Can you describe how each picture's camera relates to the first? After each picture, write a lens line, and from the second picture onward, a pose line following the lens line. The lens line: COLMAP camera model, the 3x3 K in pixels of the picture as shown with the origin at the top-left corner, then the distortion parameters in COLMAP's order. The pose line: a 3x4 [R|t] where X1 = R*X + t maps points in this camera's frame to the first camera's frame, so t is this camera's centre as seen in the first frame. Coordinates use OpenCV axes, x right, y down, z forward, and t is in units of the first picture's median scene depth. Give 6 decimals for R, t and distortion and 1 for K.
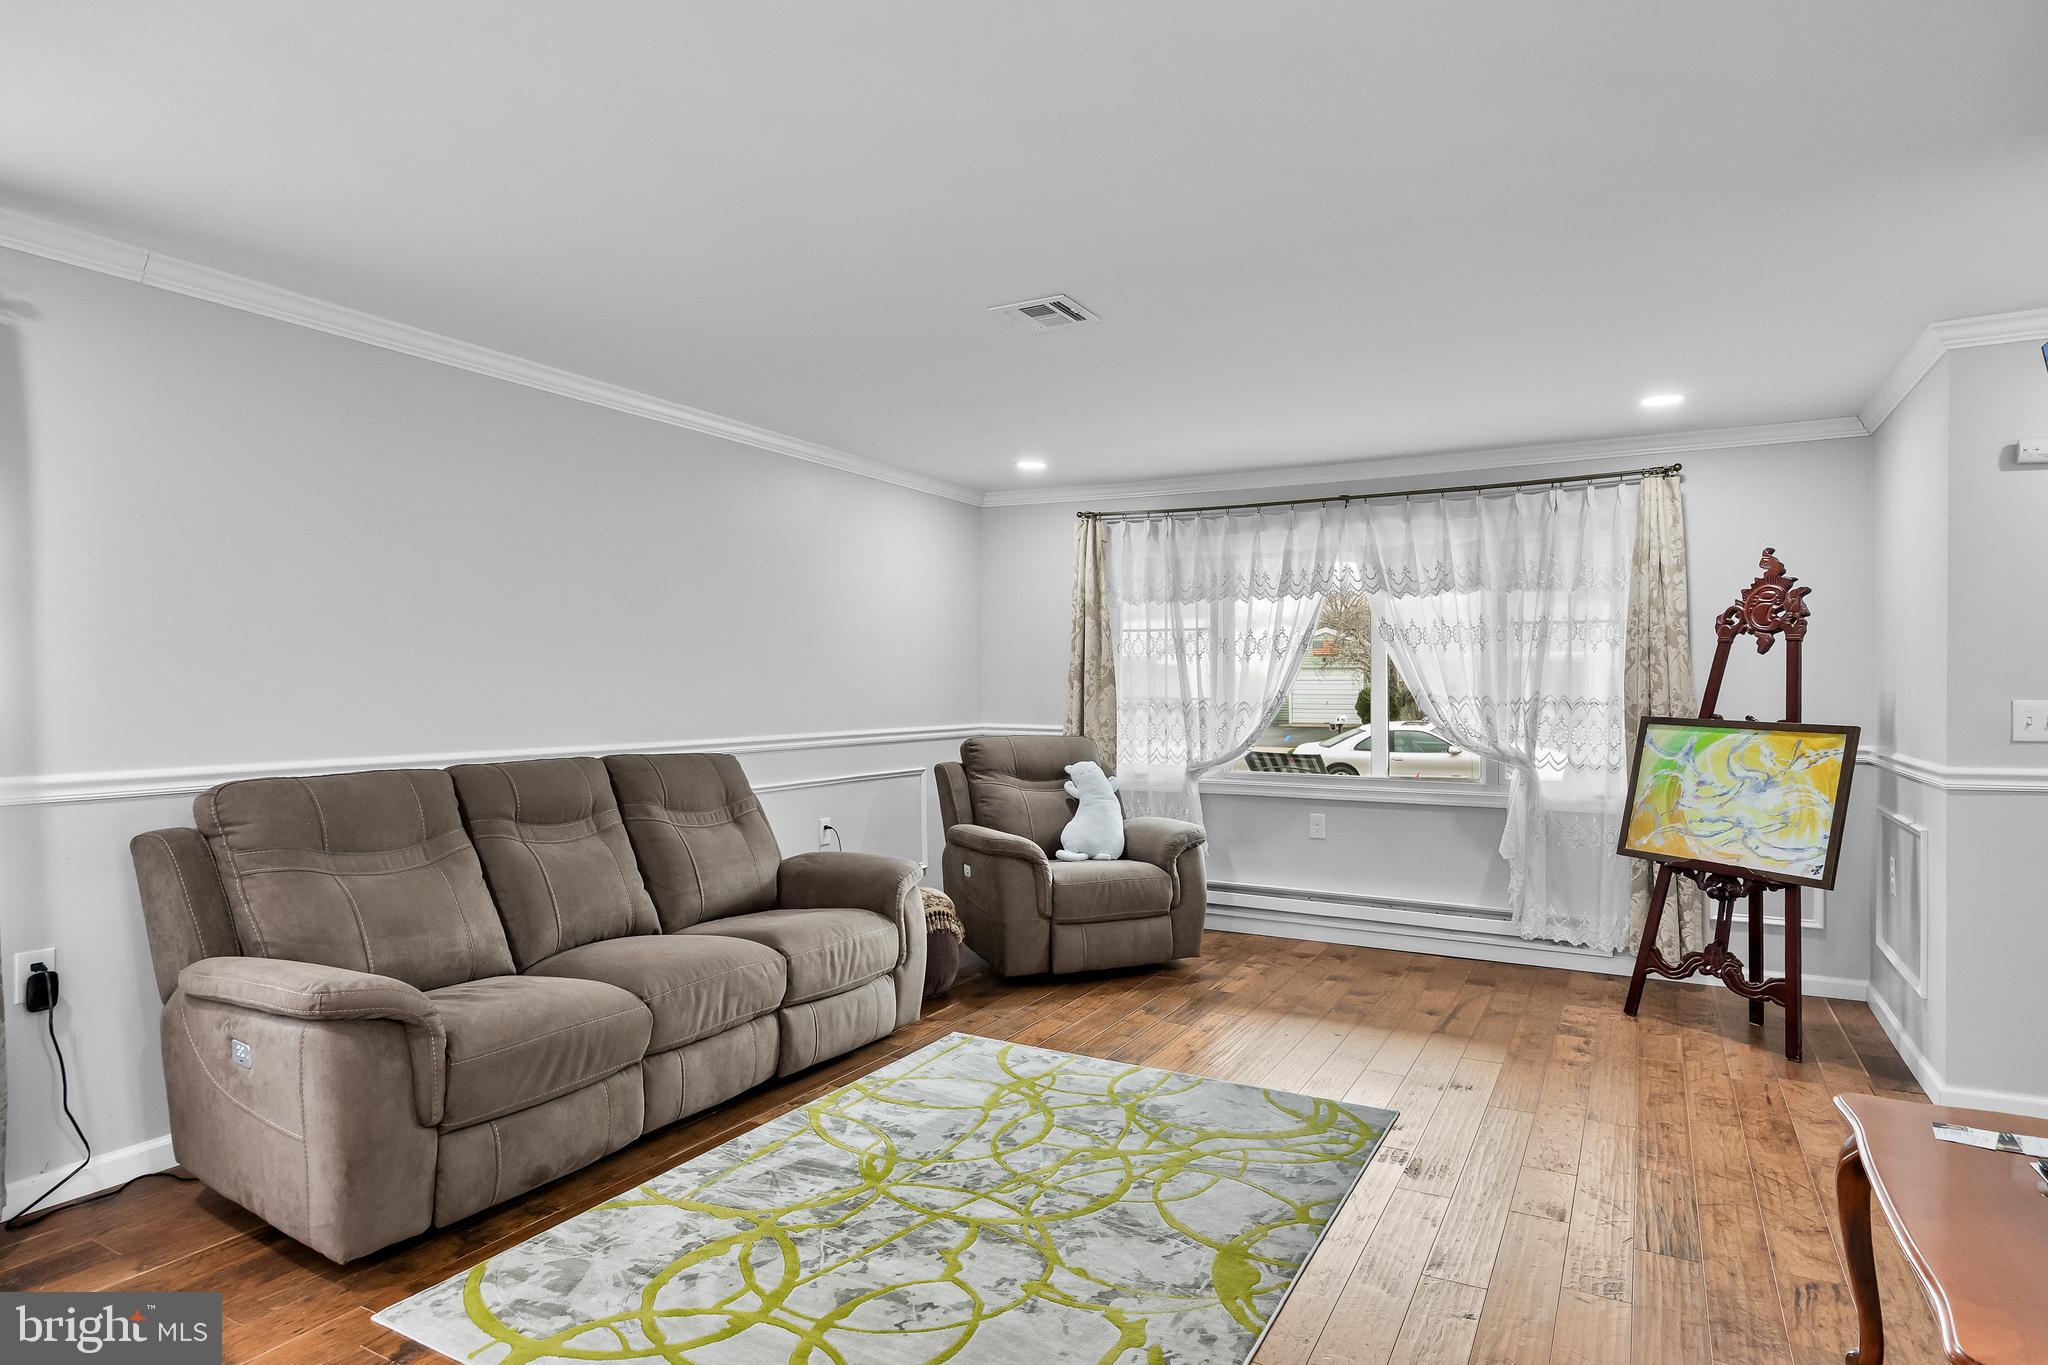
lens RADIAL K [[1144.4, 0, 1011.5], [0, 1144.4, 687.2], [0, 0, 1]] dist [-0.012671, -0.000974]
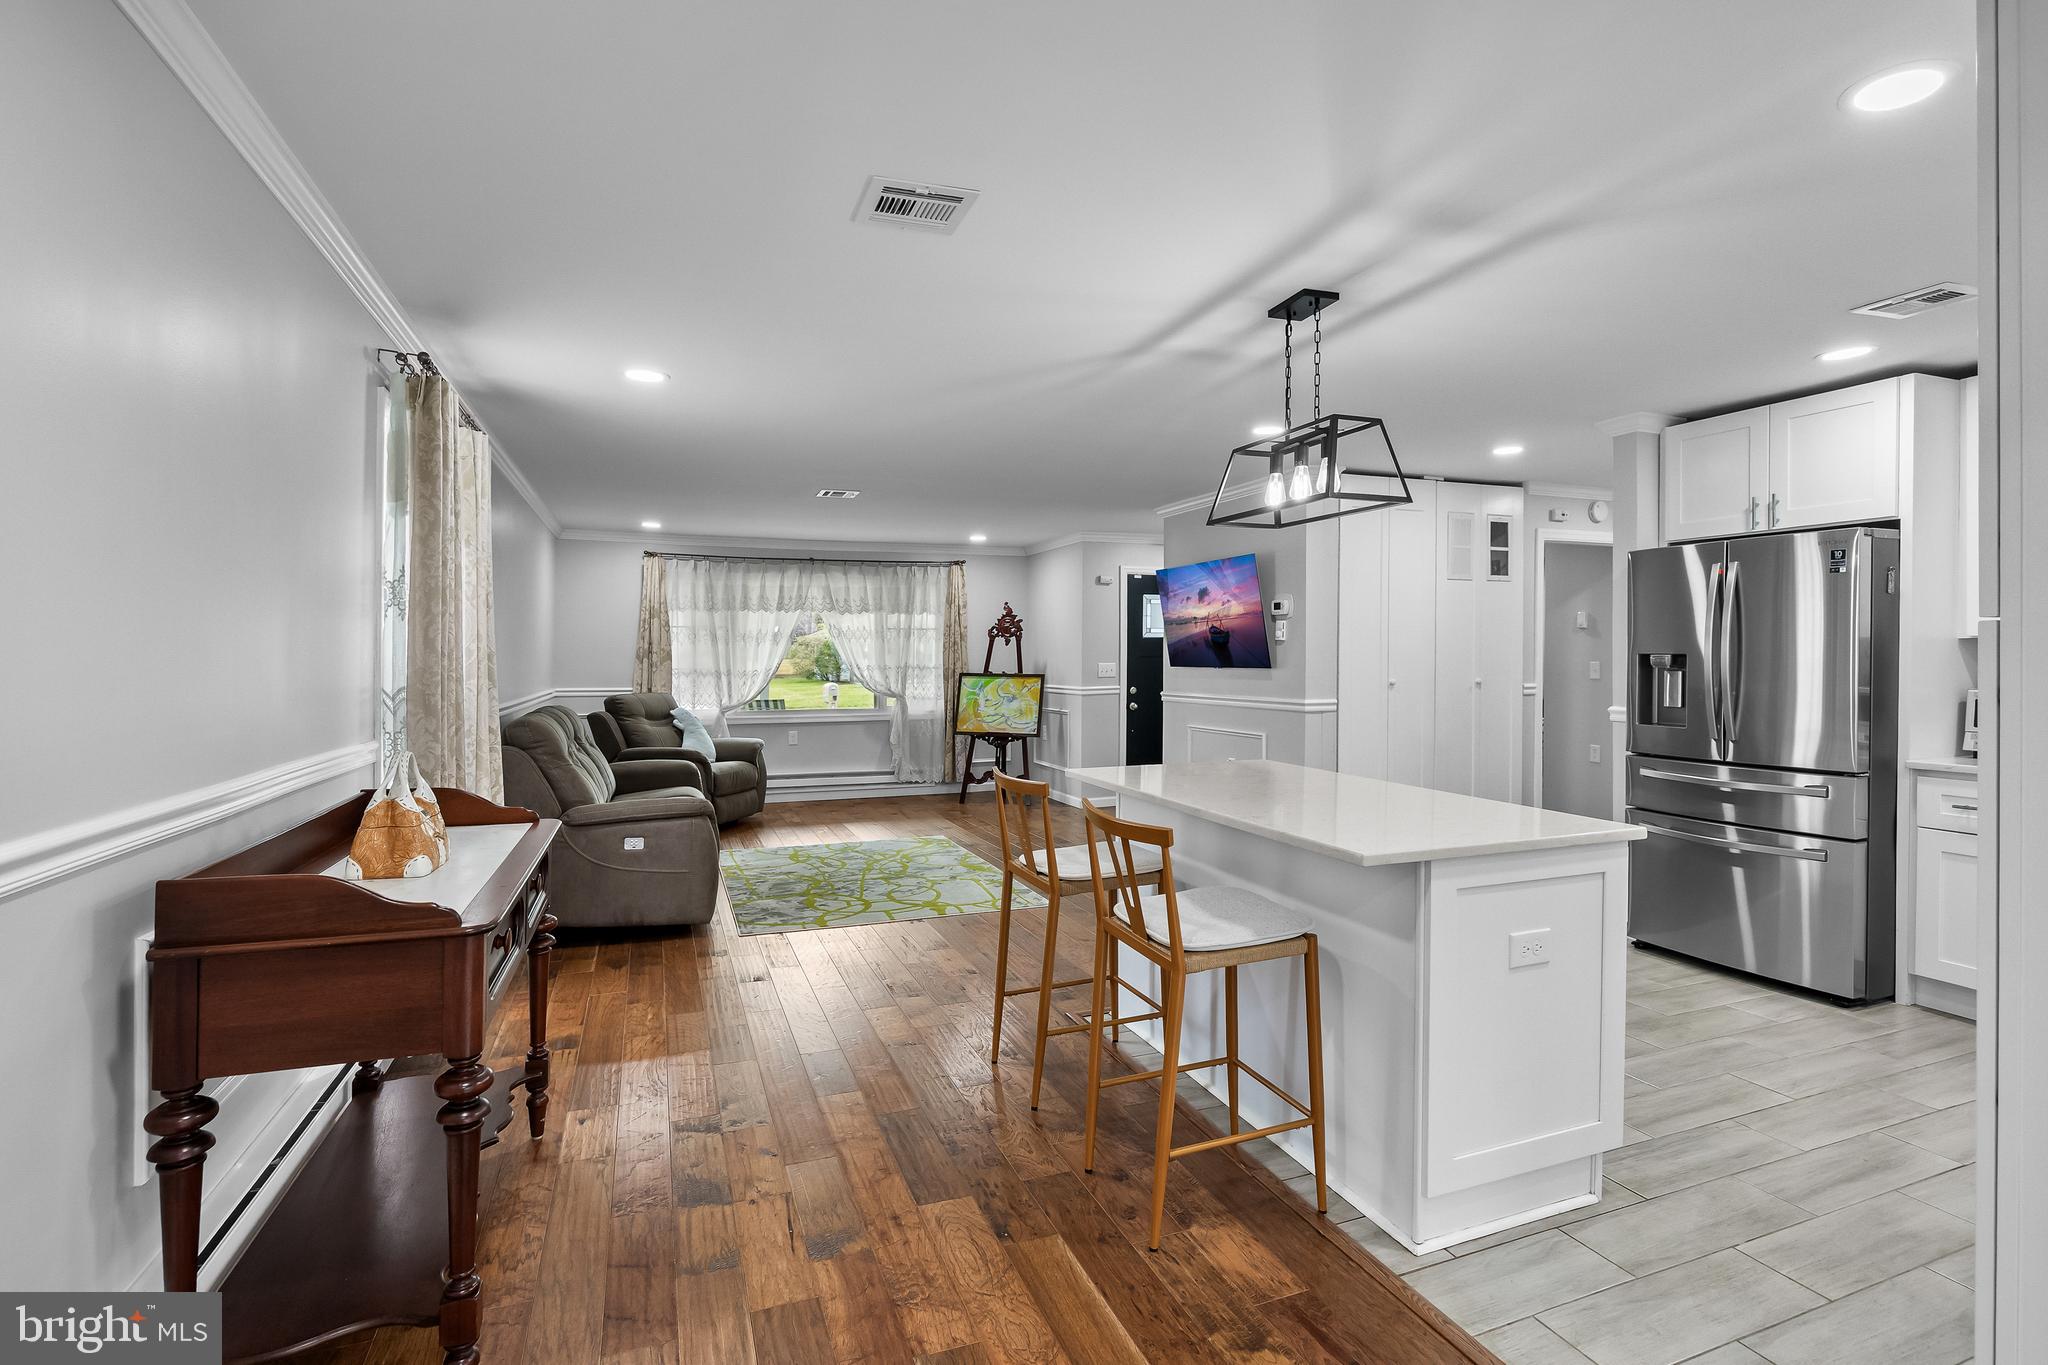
lens RADIAL K [[1002.2, 0, 1031.0], [0, 1002.2, 671.8], [0, 0, 1]] dist [-0.000631, -0.000331]
pose [[0.640386, -0.015339, 0.767900, -0.853500], [0.008546, 0.999881, 0.012847, -0.000683], [-0.768006, -0.001665, 0.640441, -0.370320]]
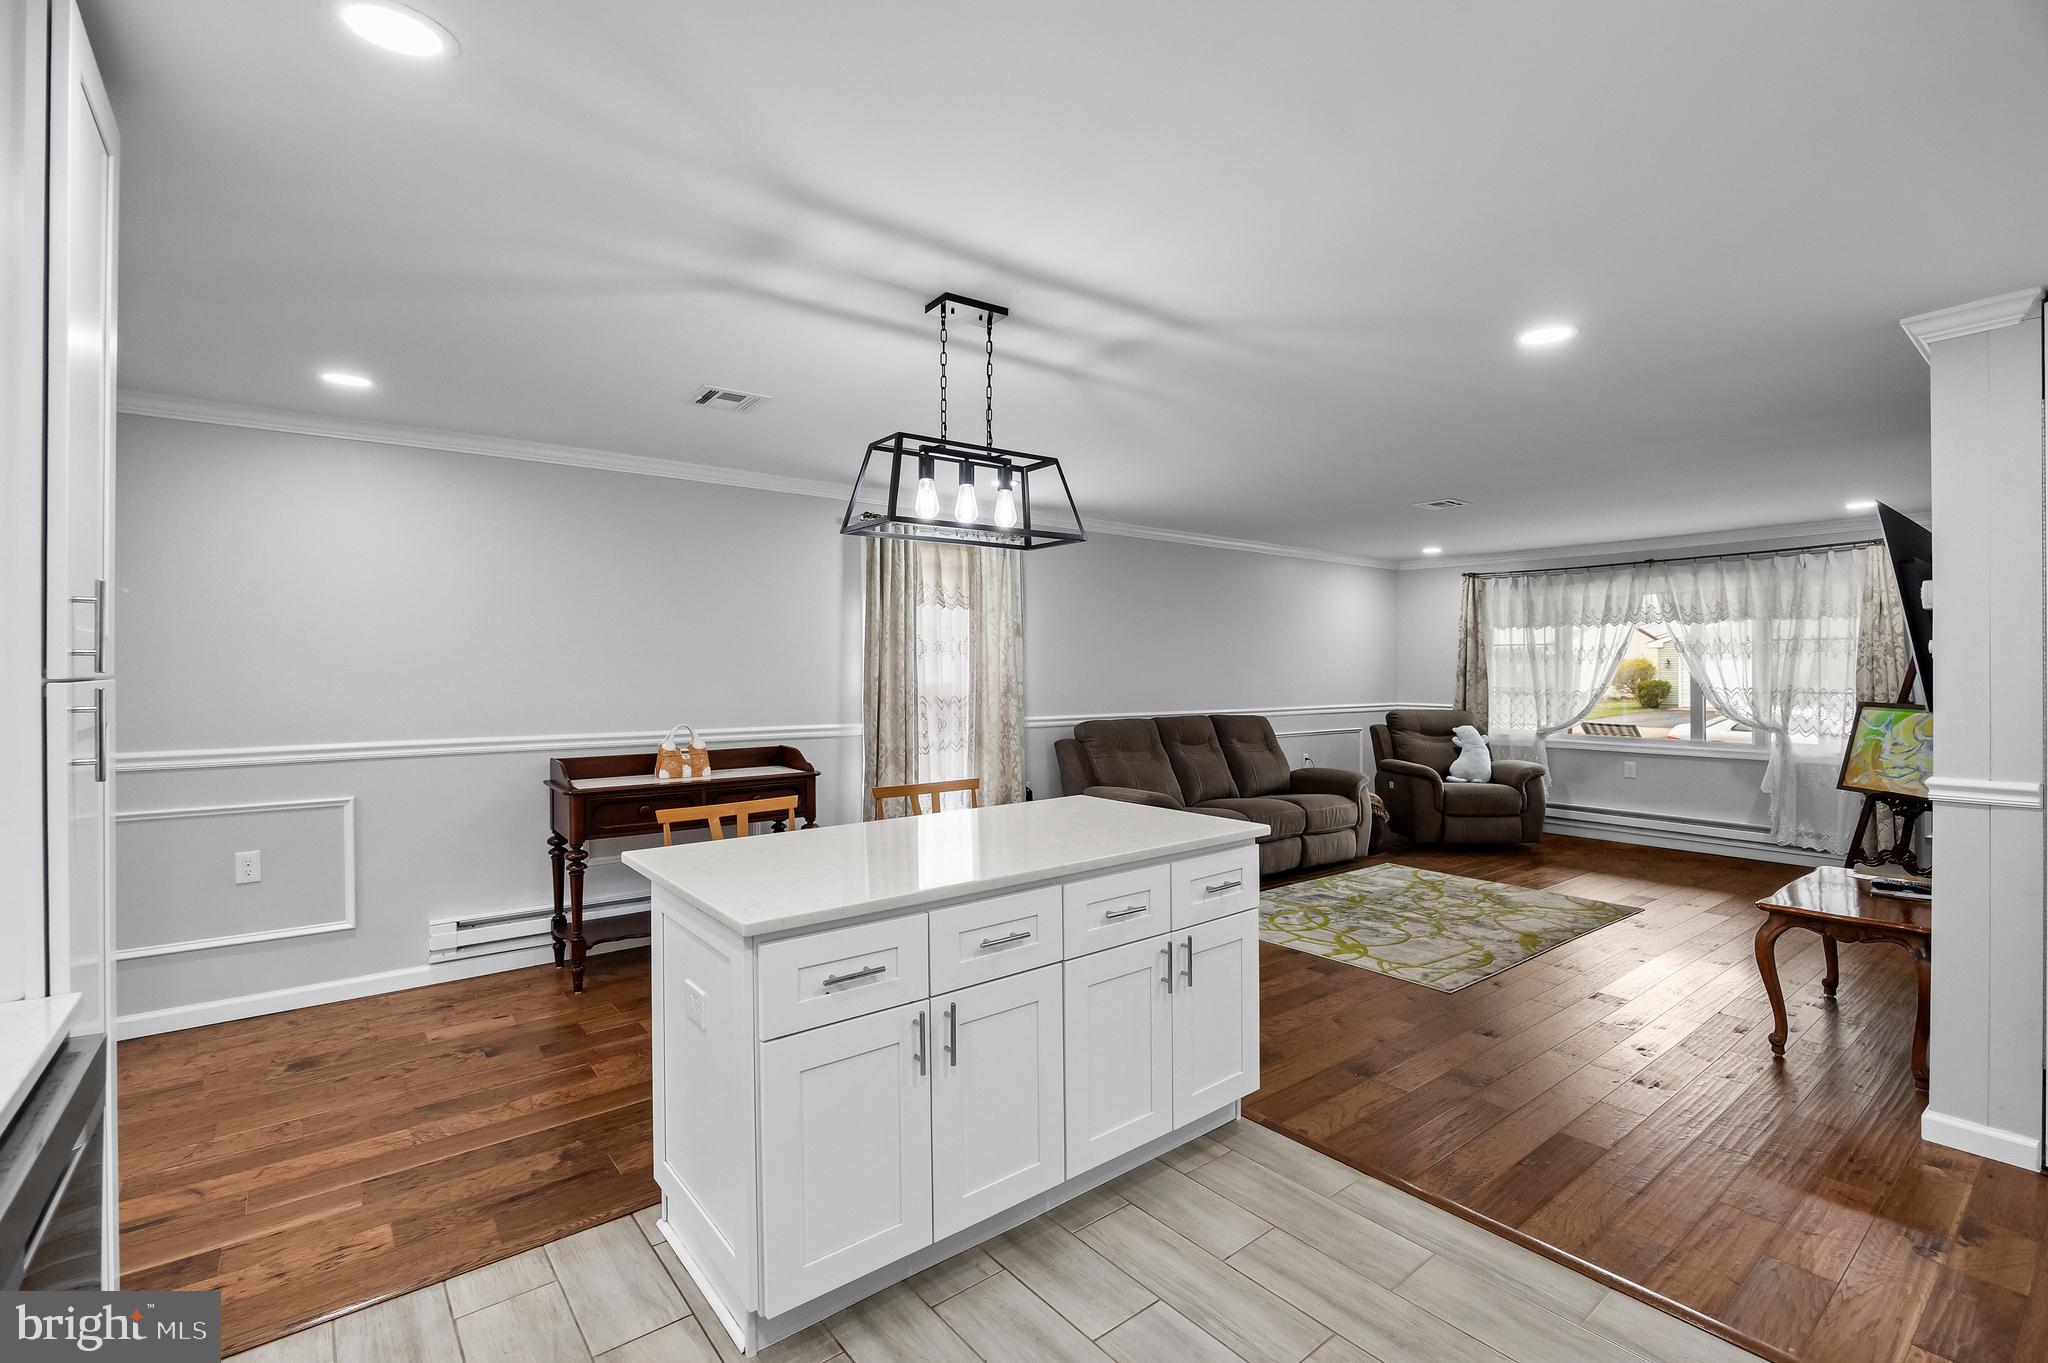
lens RADIAL K [[914.7, 0, 1017.5], [0, 914.7, 688.8], [0, 0, 1]] dist [-0.009281, -0.000342]
pose [[0.919597, 0.004550, -0.392836, -0.017882], [0.001672, 0.999879, 0.015496, -0.012503], [0.392859, -0.014907, 0.919478, -0.574476]]
